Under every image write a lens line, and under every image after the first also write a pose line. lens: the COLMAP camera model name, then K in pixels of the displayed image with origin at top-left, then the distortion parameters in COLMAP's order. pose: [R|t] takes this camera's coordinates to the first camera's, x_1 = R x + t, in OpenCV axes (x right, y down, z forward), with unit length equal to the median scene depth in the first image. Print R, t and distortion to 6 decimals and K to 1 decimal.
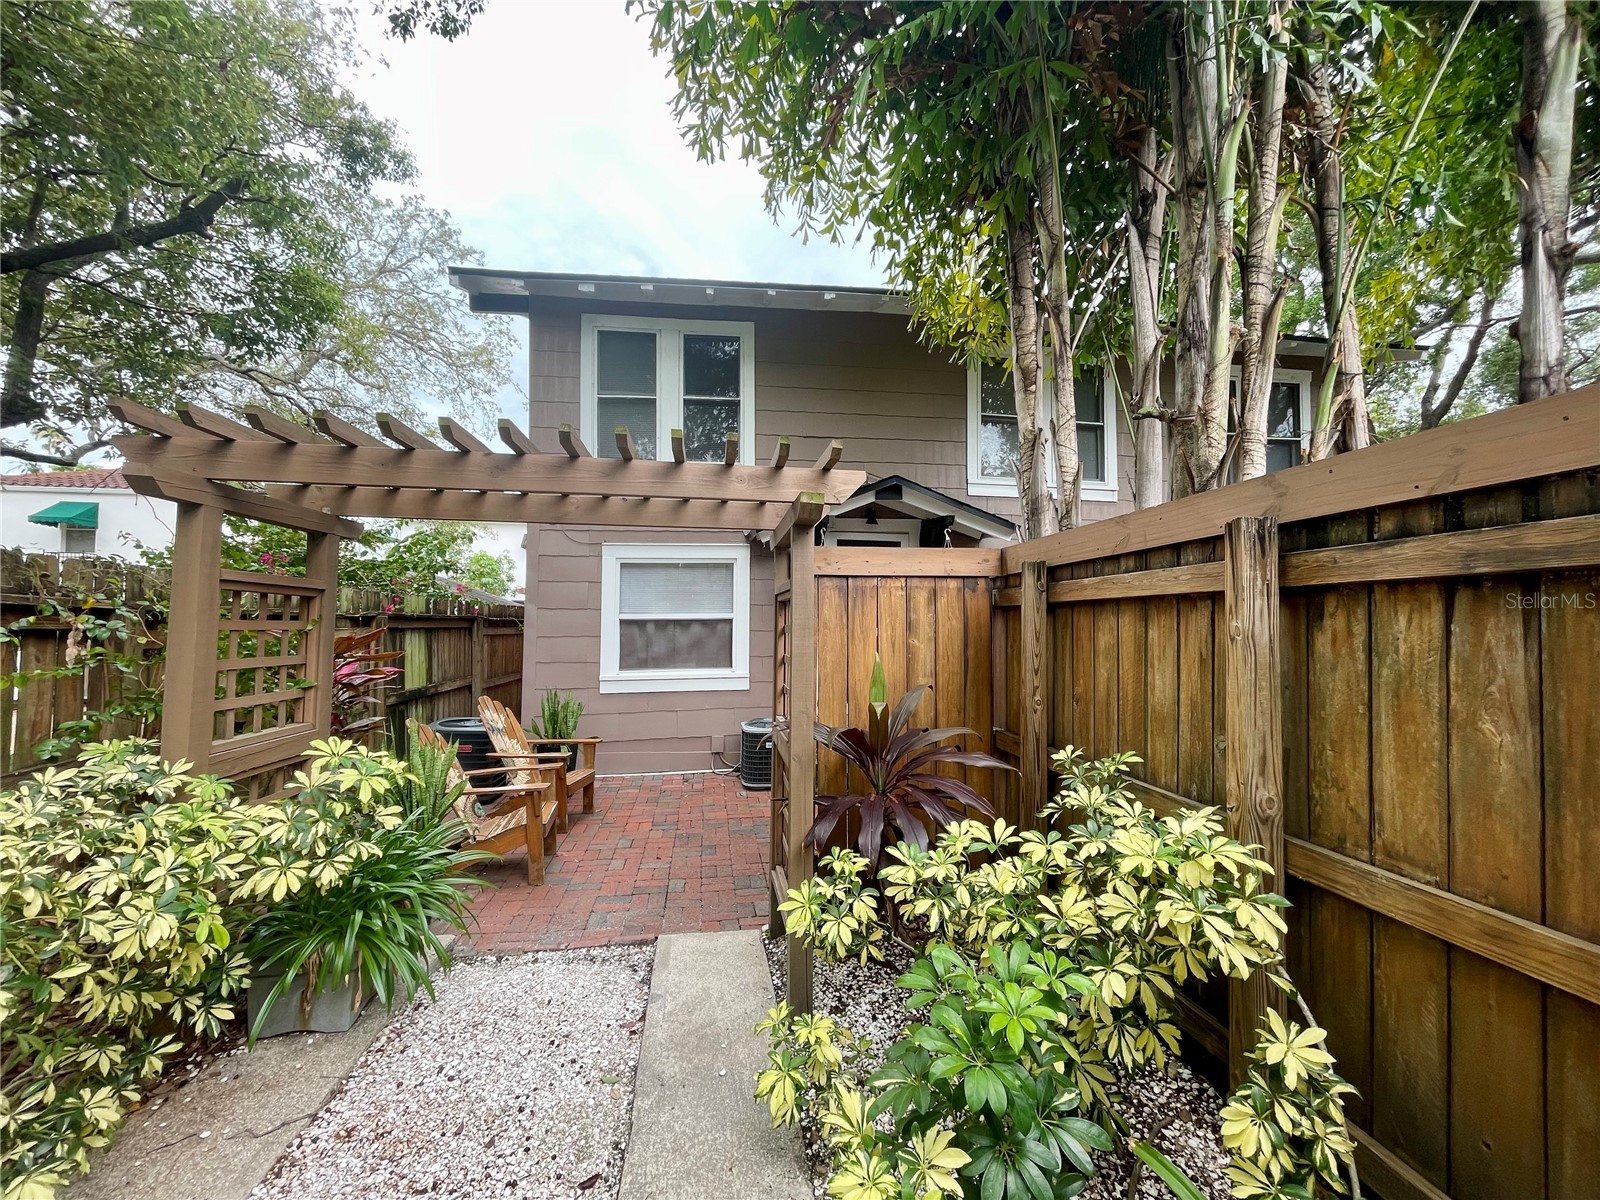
lens RADIAL K [[649.0, 0, 800.3], [0, 649.0, 605.1], [0, 0, 1]] dist [-0.013367, 0.000773]
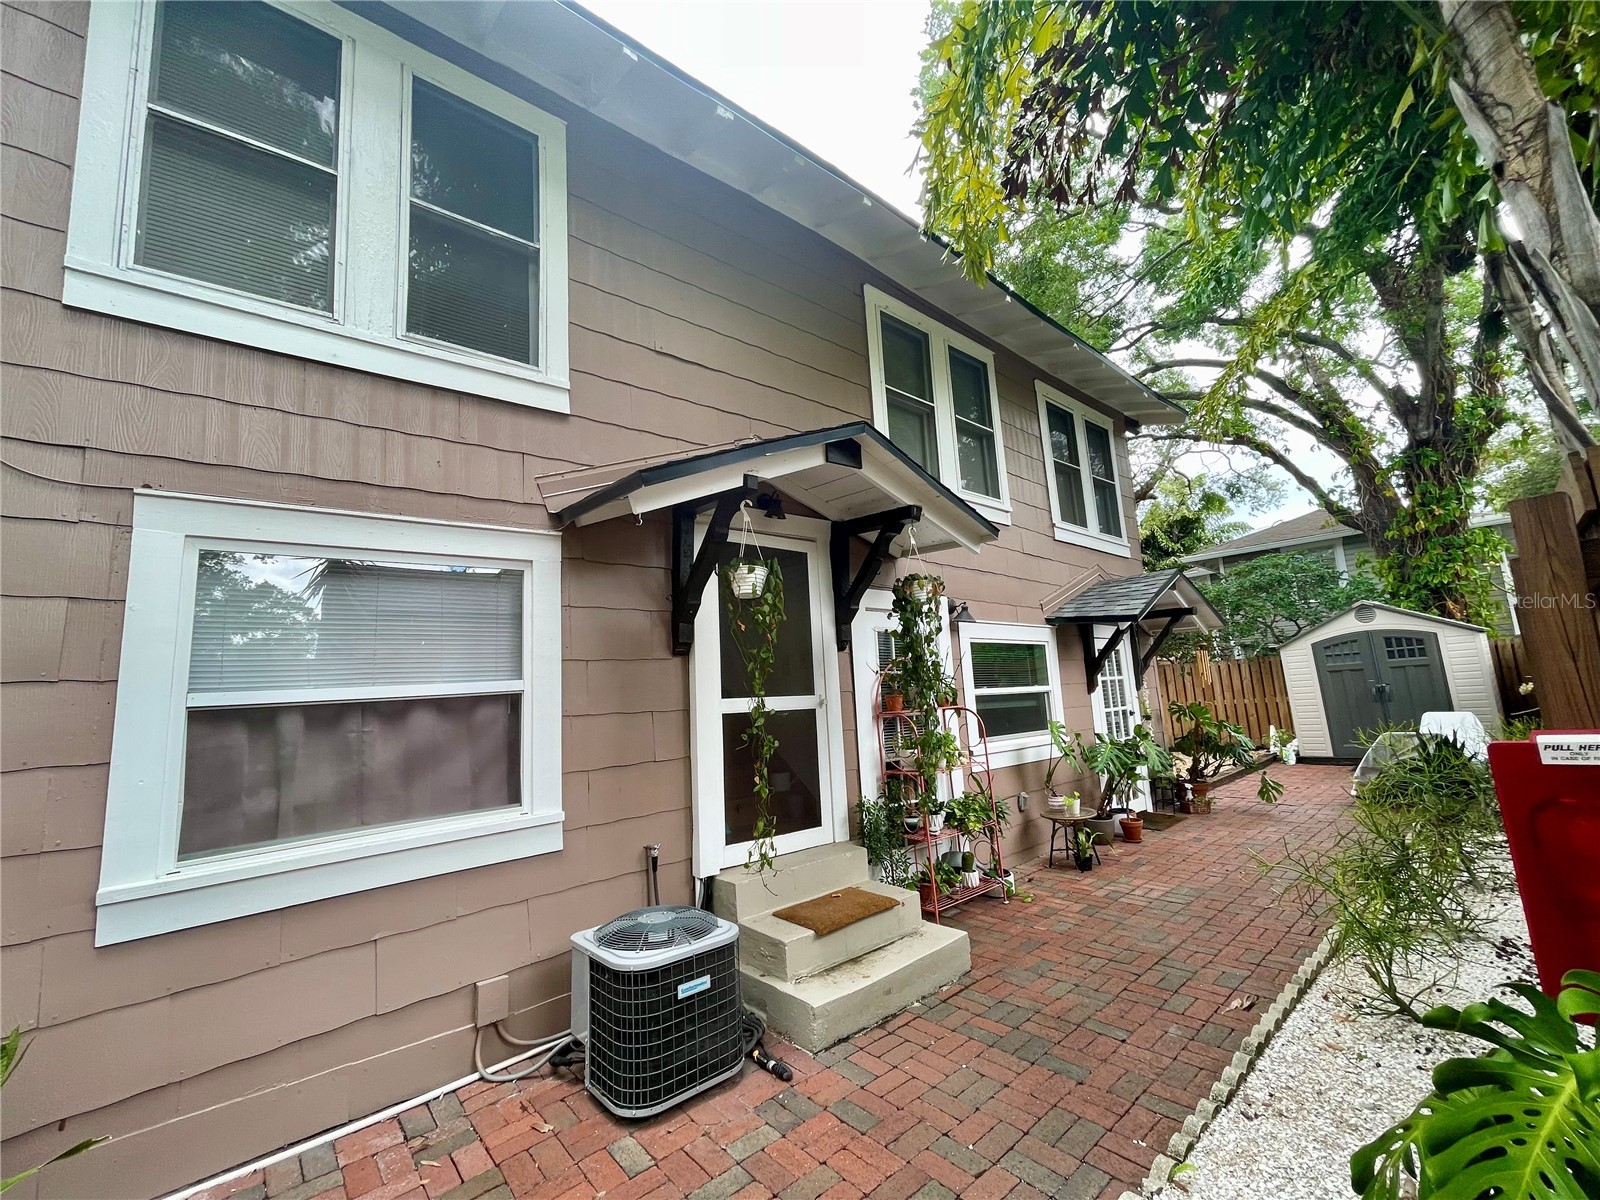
lens RADIAL K [[649.0, 0, 801.4], [0, 649.0, 604.6], [0, 0, 1]] dist [-0.013367, 0.000773]
pose [[0.839763, 0.020514, 0.542565, -0.186463], [0.062113, 0.989096, -0.133533, 0.032677], [-0.539388, 0.145837, 0.829332, 0.517509]]
